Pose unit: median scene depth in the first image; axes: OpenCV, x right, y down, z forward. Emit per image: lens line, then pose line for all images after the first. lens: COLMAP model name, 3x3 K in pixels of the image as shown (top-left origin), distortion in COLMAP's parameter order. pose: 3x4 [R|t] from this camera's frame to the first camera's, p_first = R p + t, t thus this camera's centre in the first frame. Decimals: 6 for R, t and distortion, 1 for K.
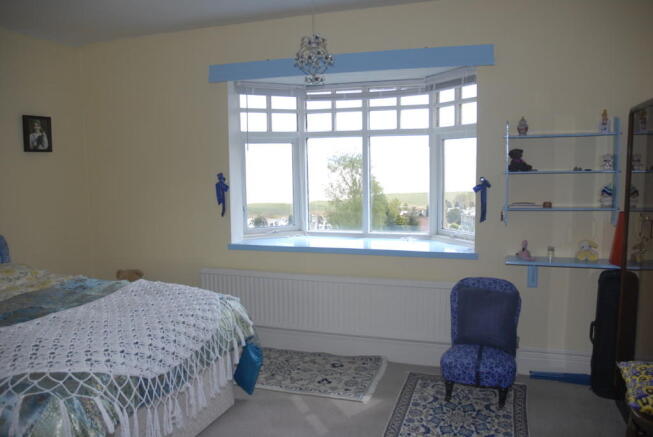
lens RADIAL K [[525.9, 0, 326.5], [0, 525.9, 218.5], [0, 0, 1]] dist [-0.003157, -0.000361]
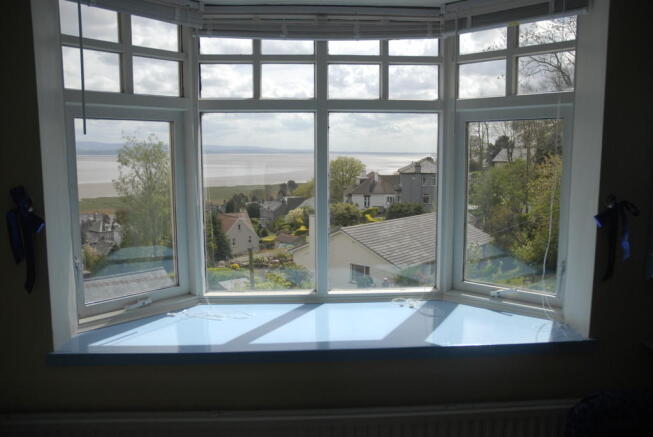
lens RADIAL K [[556.6, 0, 326.4], [0, 556.6, 235.2], [0, 0, 1]] dist [-0.043478, -0.008136]
pose [[0.935052, -0.042094, 0.352002, -0.120863], [0.028771, 0.998661, 0.042997, -0.057491], [-0.353341, -0.030077, 0.935011, 0.481827]]
